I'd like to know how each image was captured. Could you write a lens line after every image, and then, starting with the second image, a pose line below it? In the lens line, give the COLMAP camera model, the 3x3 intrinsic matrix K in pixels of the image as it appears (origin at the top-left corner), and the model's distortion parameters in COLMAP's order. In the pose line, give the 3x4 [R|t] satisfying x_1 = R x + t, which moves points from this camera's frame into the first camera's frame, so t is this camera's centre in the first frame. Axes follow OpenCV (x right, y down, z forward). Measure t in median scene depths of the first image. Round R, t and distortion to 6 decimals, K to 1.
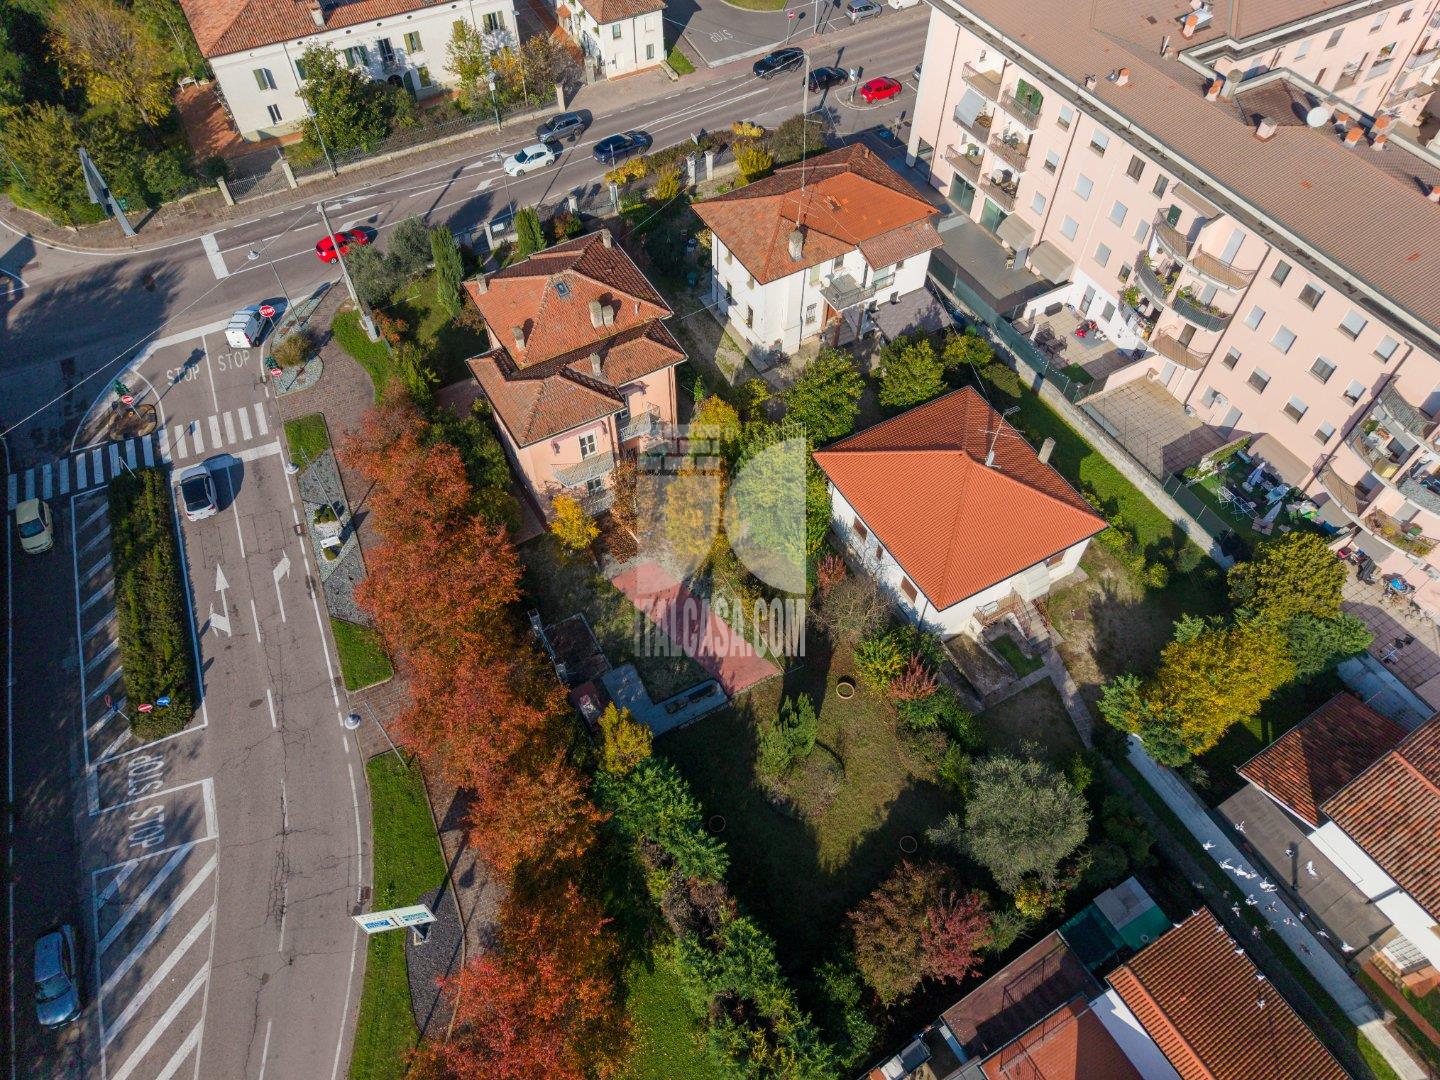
lens RADIAL K [[977.5, 0, 713.8], [0, 977.5, 532.9], [0, 0, 1]] dist [0.003502, -0.000616]
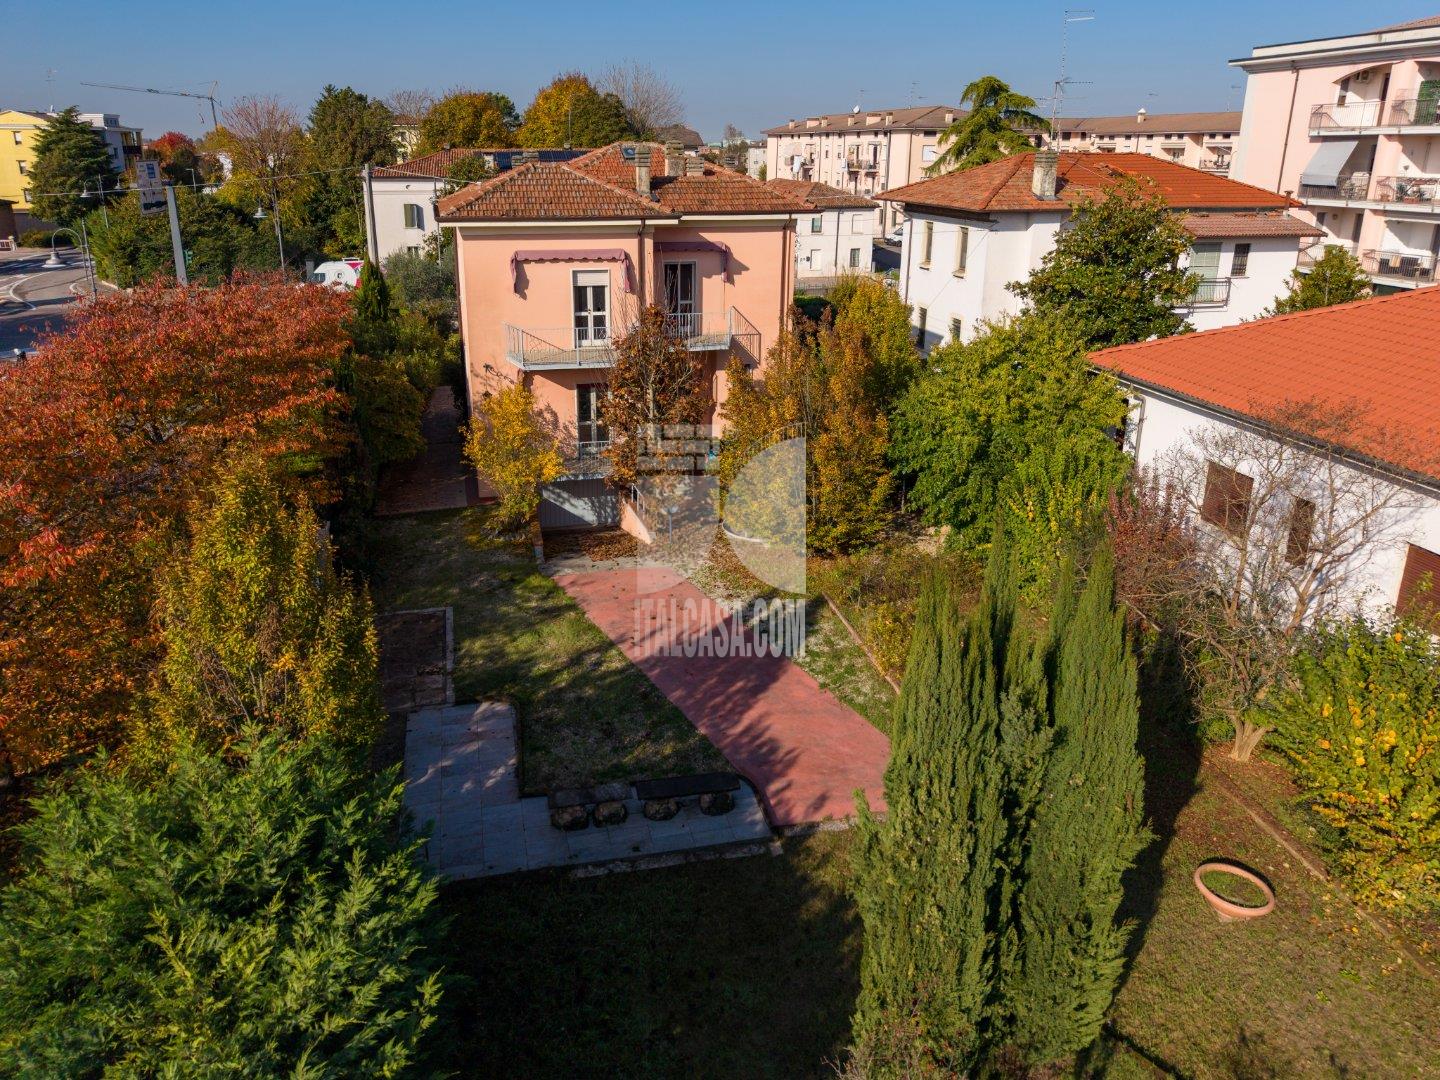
lens RADIAL K [[997.8, 0, 683.6], [0, 997.8, 447.4], [0, 0, 1]] dist [-0.000159, -0.000078]
pose [[0.960195, 0.089419, -0.264631, 0.050909], [-0.230823, 0.787529, -0.571419, 0.226584], [0.157309, 0.609756, 0.776821, 0.632819]]
